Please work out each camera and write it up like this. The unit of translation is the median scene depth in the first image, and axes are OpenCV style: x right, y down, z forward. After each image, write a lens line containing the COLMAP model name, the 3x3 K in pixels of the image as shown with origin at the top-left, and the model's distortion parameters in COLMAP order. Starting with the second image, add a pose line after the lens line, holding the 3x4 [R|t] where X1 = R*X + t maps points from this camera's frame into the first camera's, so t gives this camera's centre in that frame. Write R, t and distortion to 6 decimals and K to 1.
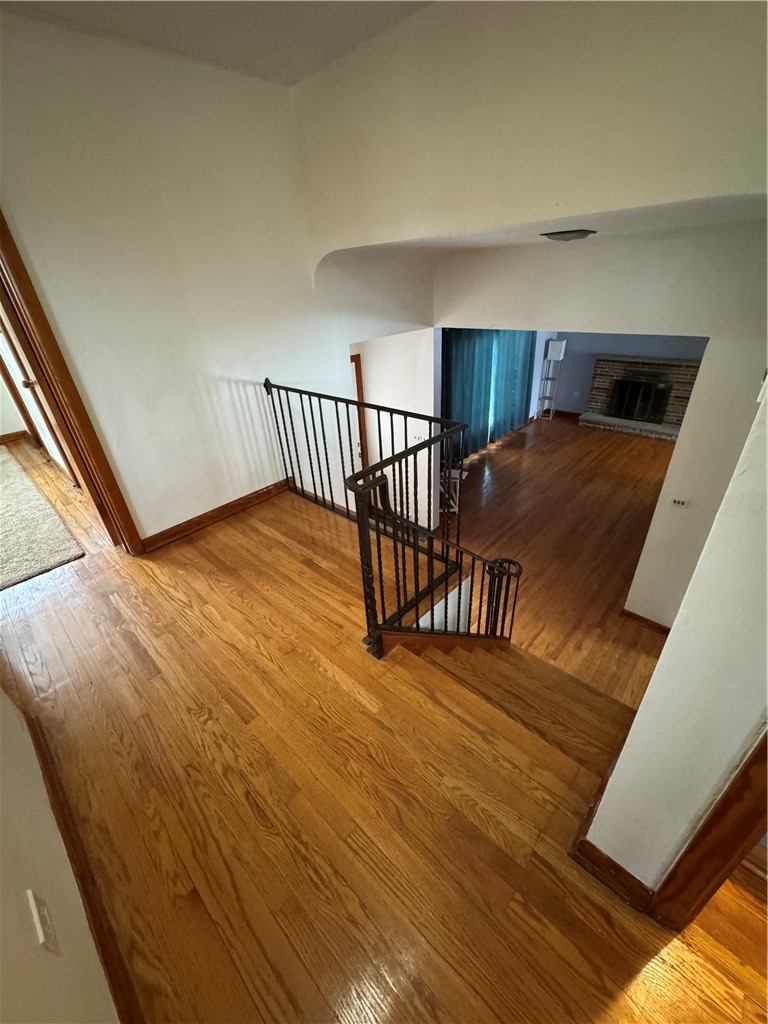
lens RADIAL K [[406.5, 0, 387.0], [0, 406.5, 510.2], [0, 0, 1]] dist [-0.004911, 0.000415]
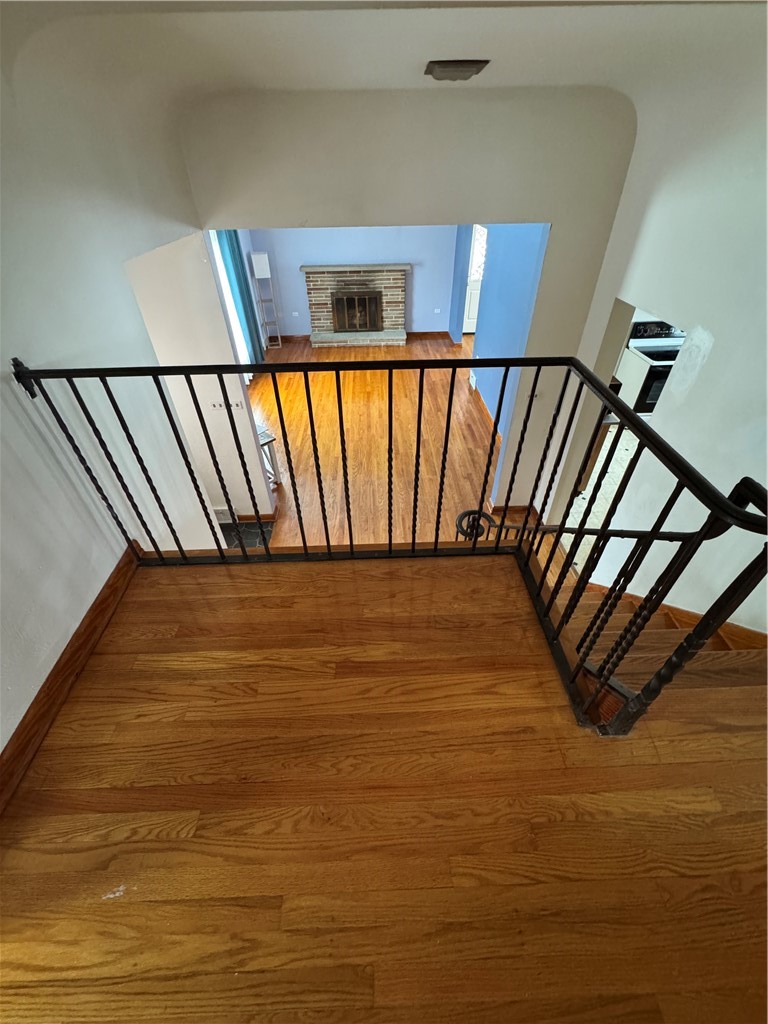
lens RADIAL K [[406.5, 0, 382.9], [0, 406.5, 511.4], [0, 0, 1]] dist [-0.004911, 0.000415]
pose [[0.711403, -0.421349, 0.562469, -0.200164], [0.329893, 0.906898, 0.262119, -0.104059], [-0.620545, -0.000917, 0.784170, 0.274616]]
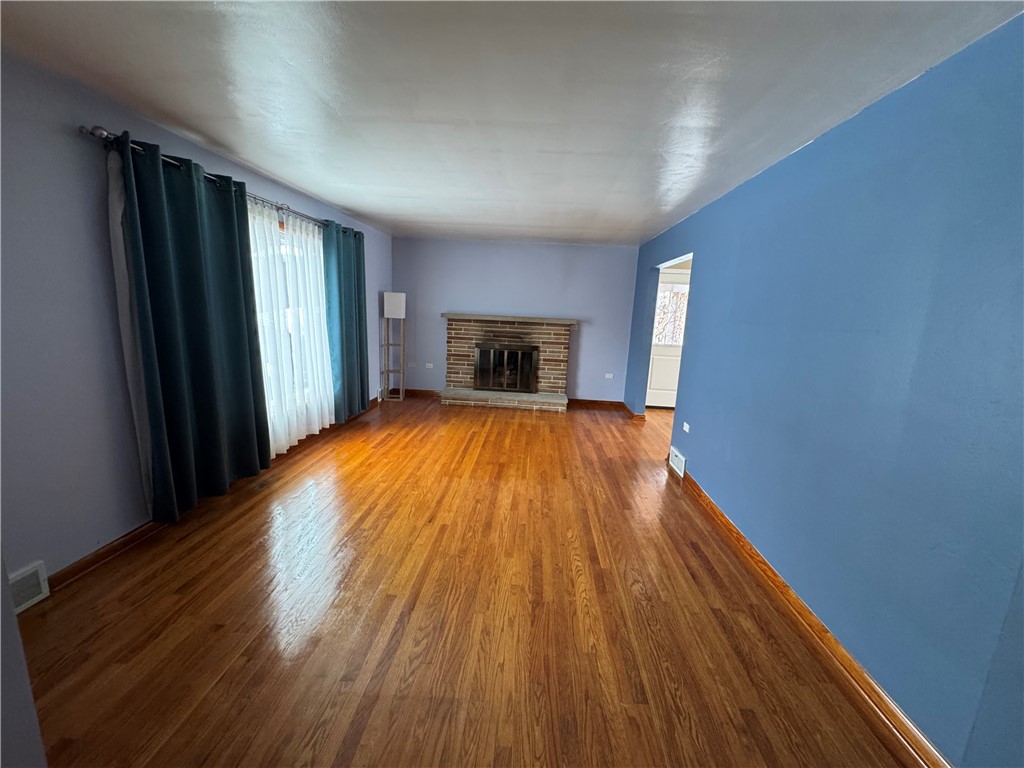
lens RADIAL K [[406.5, 0, 511.6], [0, 406.5, 384.3], [0, 0, 1]] dist [-0.004911, 0.000415]
pose [[0.772709, -0.028790, 0.634108, 0.210530], [0.235765, 0.940525, -0.244595, -0.070506], [-0.589352, 0.338501, 0.733540, 0.717490]]
